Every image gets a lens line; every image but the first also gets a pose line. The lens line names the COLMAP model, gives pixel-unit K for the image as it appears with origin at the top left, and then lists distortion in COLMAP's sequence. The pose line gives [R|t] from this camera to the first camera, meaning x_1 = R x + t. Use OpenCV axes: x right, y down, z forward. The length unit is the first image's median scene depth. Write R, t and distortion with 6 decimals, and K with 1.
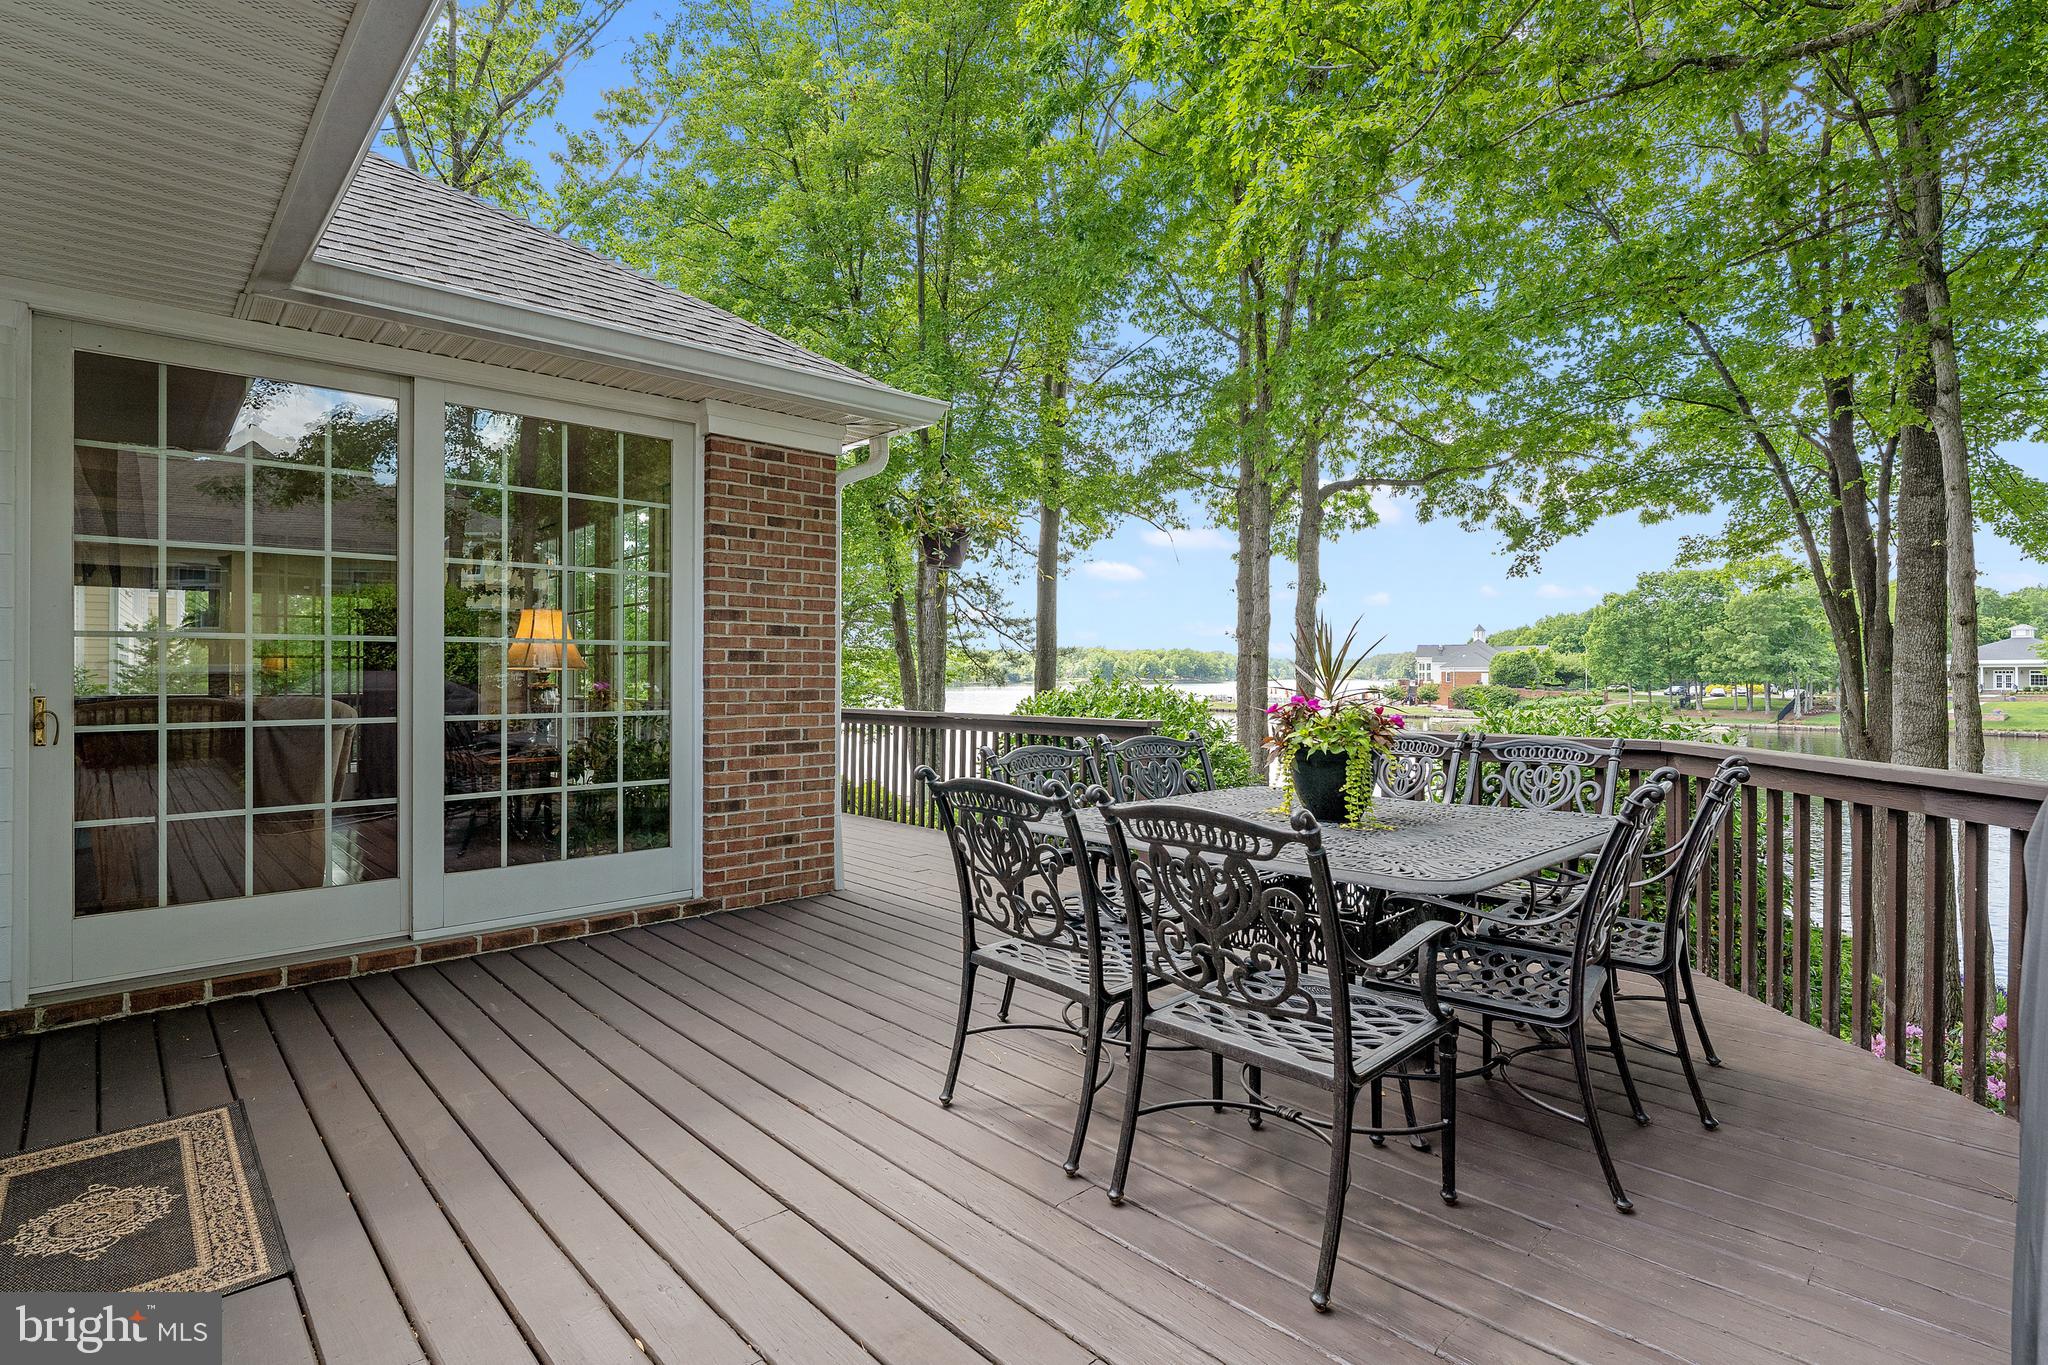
lens RADIAL K [[986.3, 0, 1026.7], [0, 986.3, 673.8], [0, 0, 1]] dist [-0.013346, 0.000151]
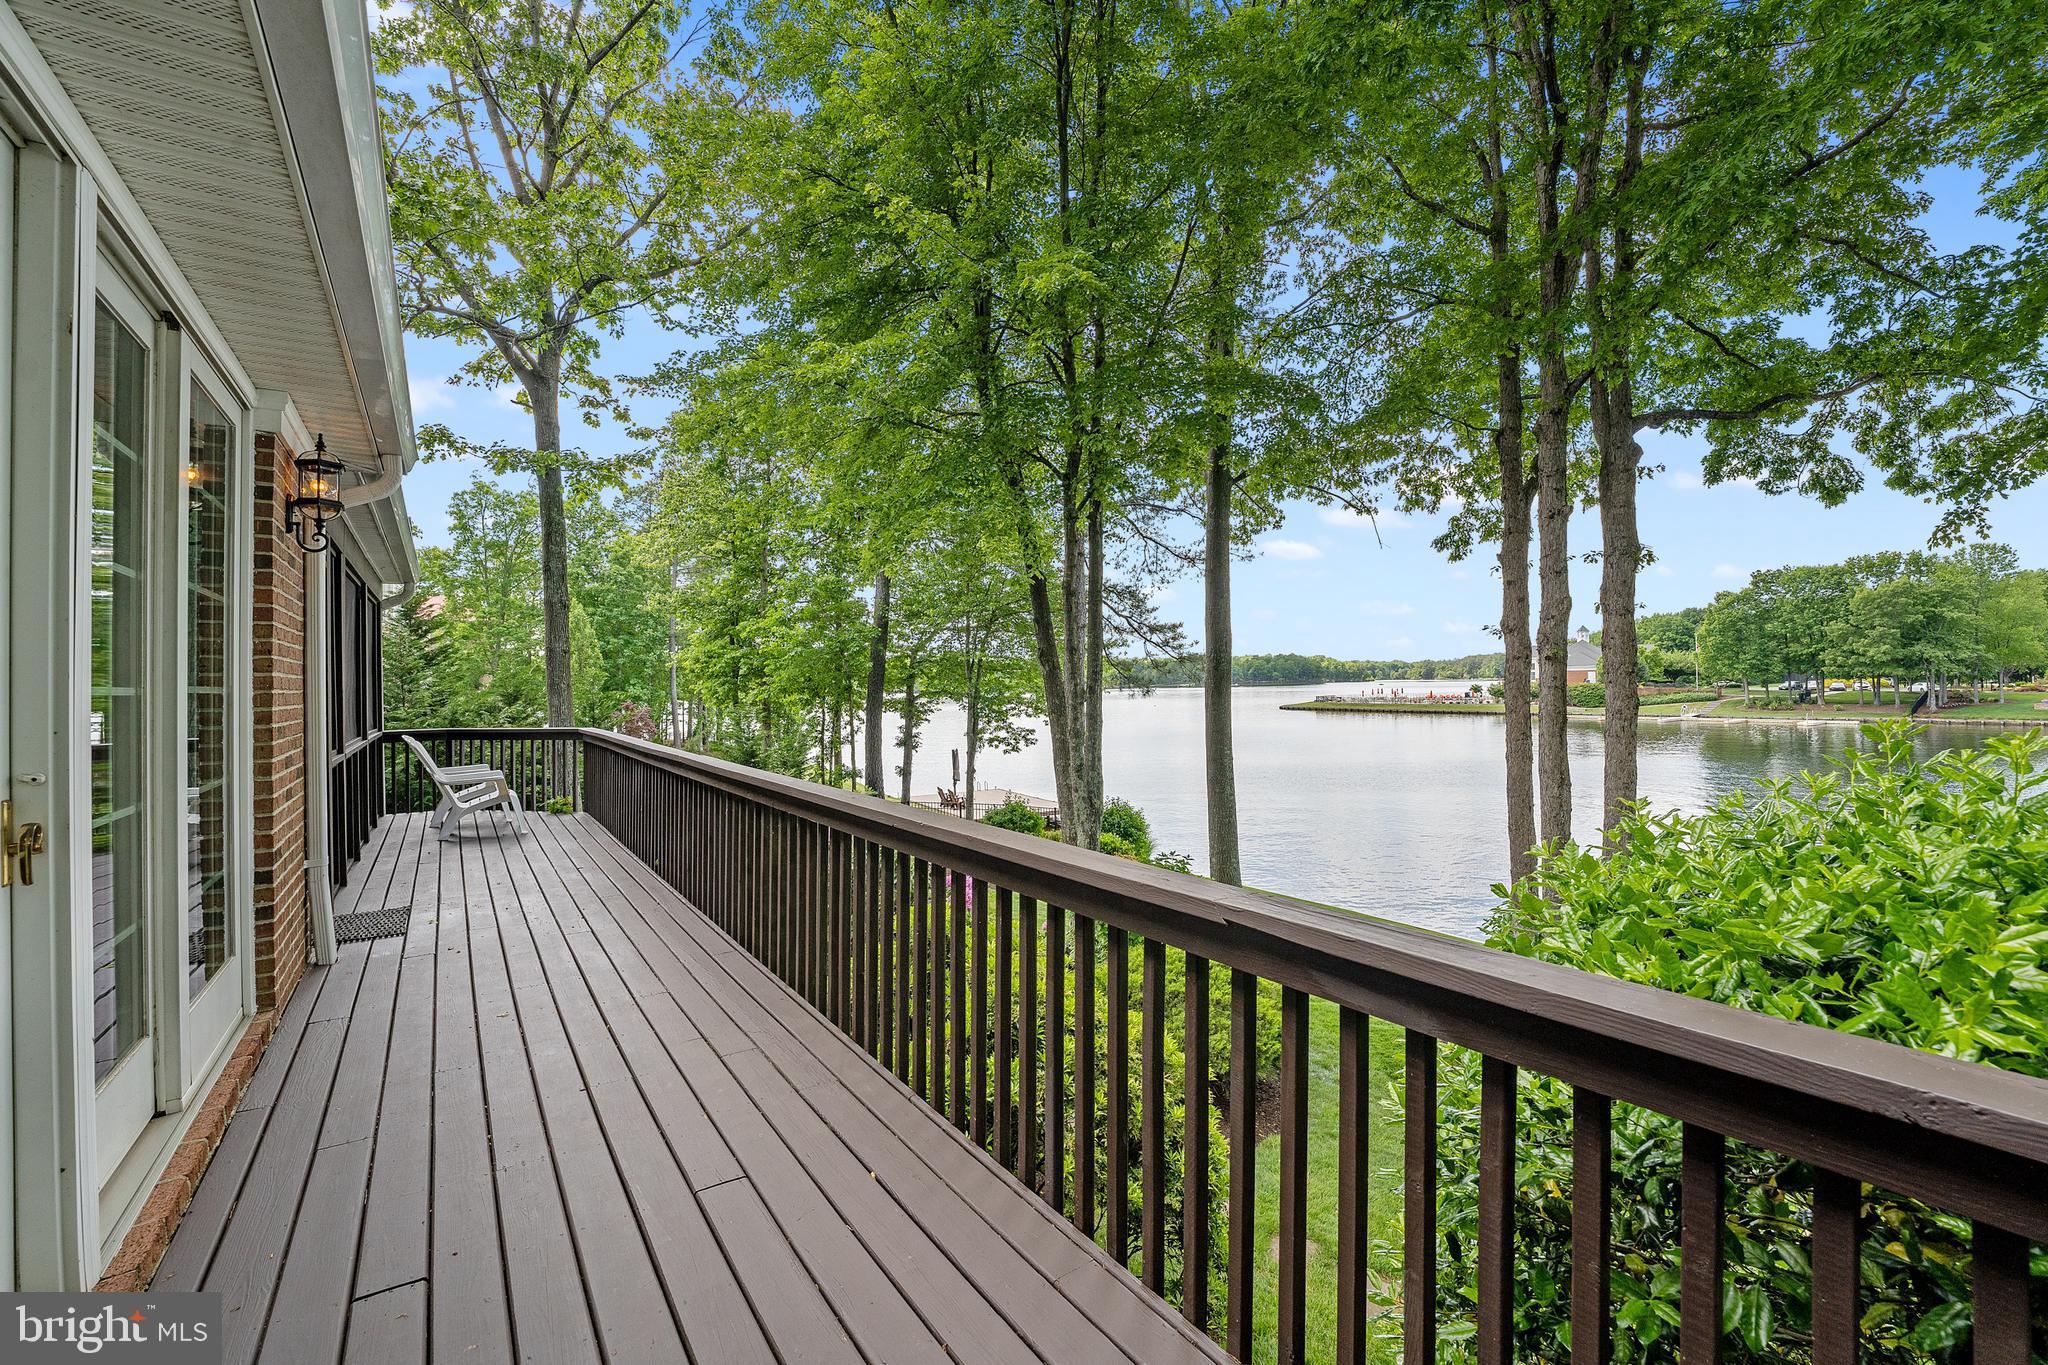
lens RADIAL K [[834.5, 0, 1029.1], [0, 834.5, 672.5], [0, 0, 1]] dist [-0.029349, 0.003420]
pose [[0.989554, -0.015842, -0.143287, -0.006503], [0.014809, 0.999856, -0.008269, -0.001260], [0.143398, 0.006060, 0.989647, 0.049787]]
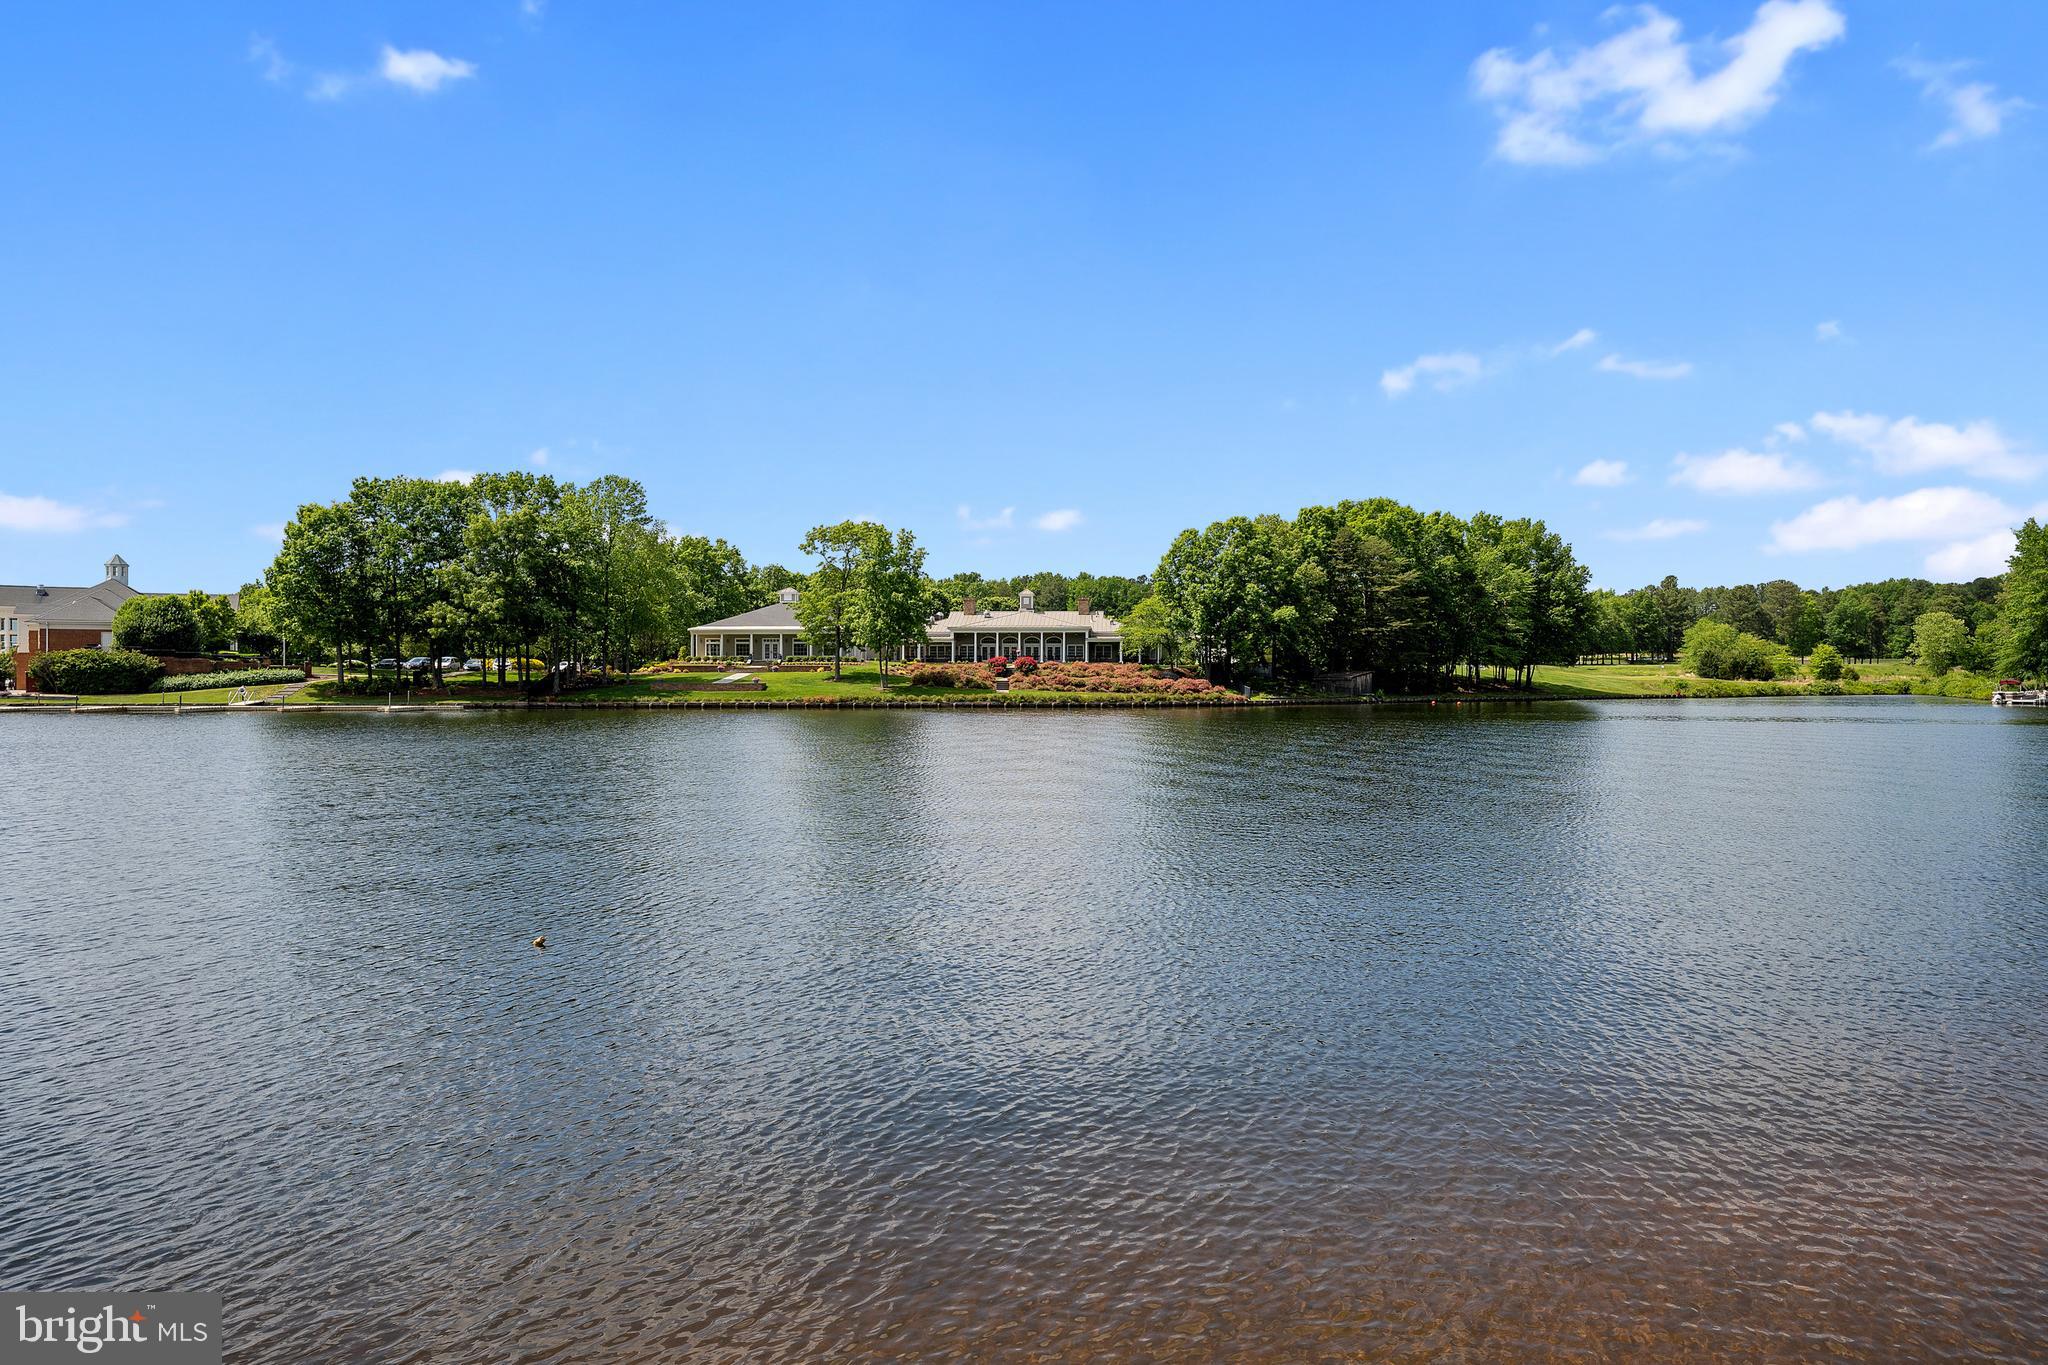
lens RADIAL K [[1366.5, 0, 1028.8], [0, 1366.5, 685.9], [0, 0, 1]] dist [0.016111, 0.002203]
pose [[0.591716, -0.000693, 0.806146, 0.171024], [-0.003084, 0.999990, 0.003123, 0.034423], [-0.806141, -0.004334, 0.591708, 0.107204]]
